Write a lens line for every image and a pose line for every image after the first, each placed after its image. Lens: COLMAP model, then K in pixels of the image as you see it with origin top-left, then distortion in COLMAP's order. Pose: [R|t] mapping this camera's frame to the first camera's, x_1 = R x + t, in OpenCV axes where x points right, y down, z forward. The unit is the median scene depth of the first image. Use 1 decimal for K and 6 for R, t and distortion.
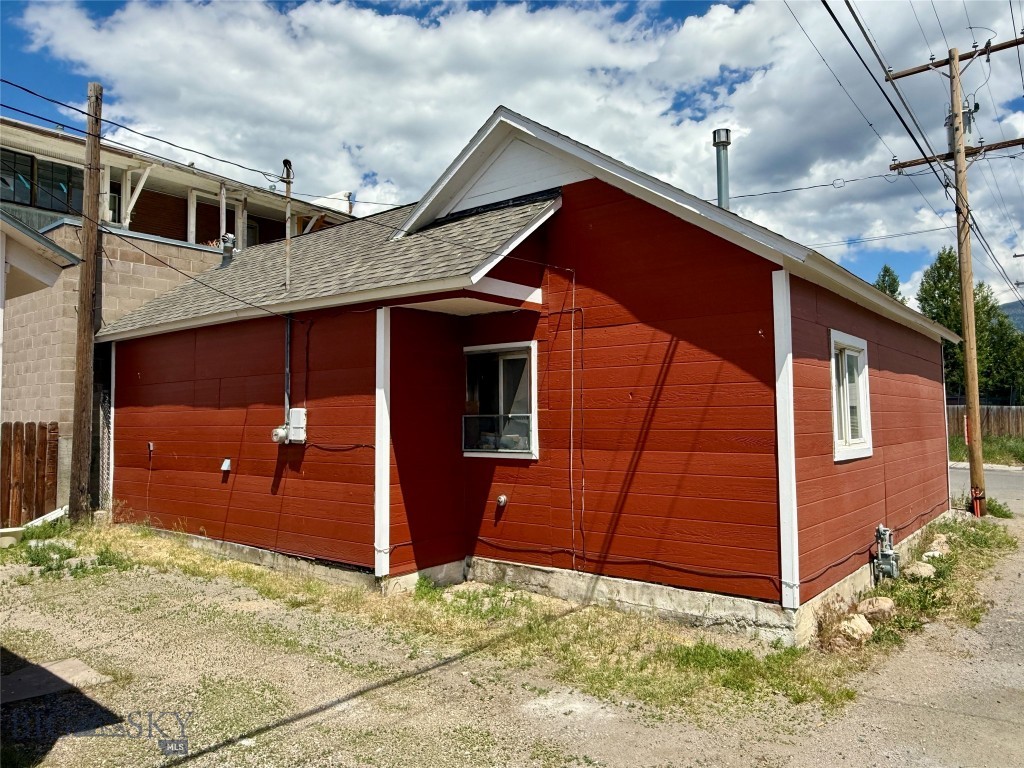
lens RADIAL K [[744.9, 0, 511.5], [0, 744.9, 378.1], [0, 0, 1]] dist [0.038925, -0.055531]
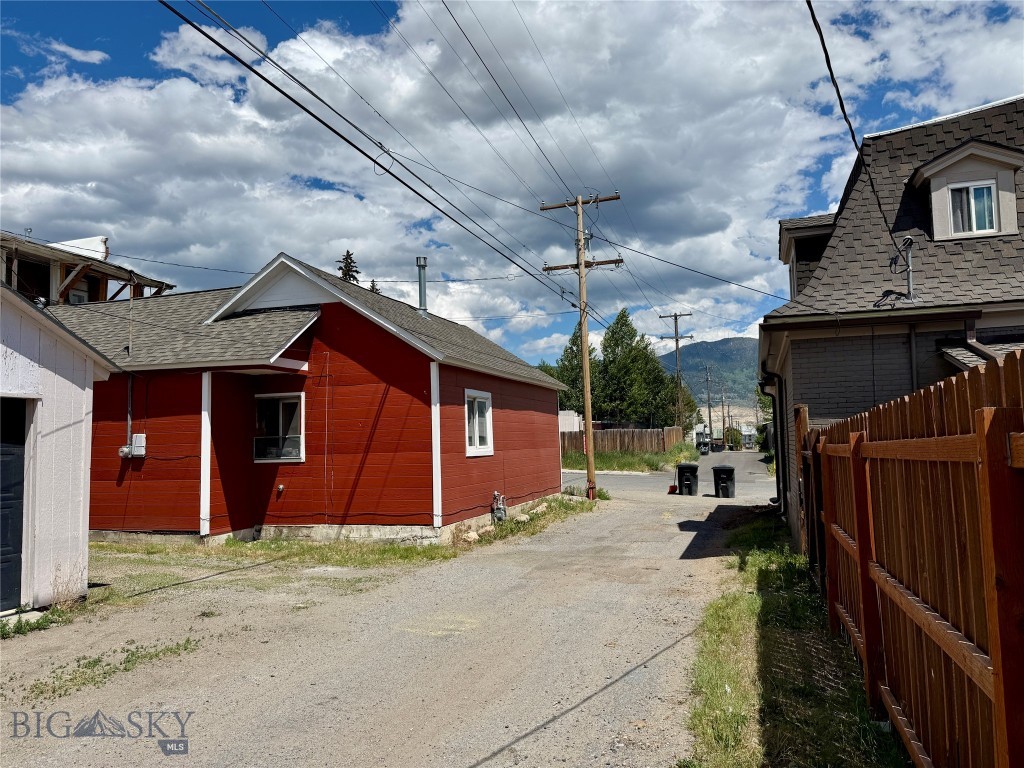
lens RADIAL K [[744.9, 0, 536.3], [0, 744.9, 386.1], [0, 0, 1]] dist [0.038925, -0.055531]
pose [[0.930620, 0.011438, 0.365807, -0.099272], [-0.002115, 0.999663, -0.025875, -0.021132], [-0.365980, 0.023306, 0.930331, -0.786713]]
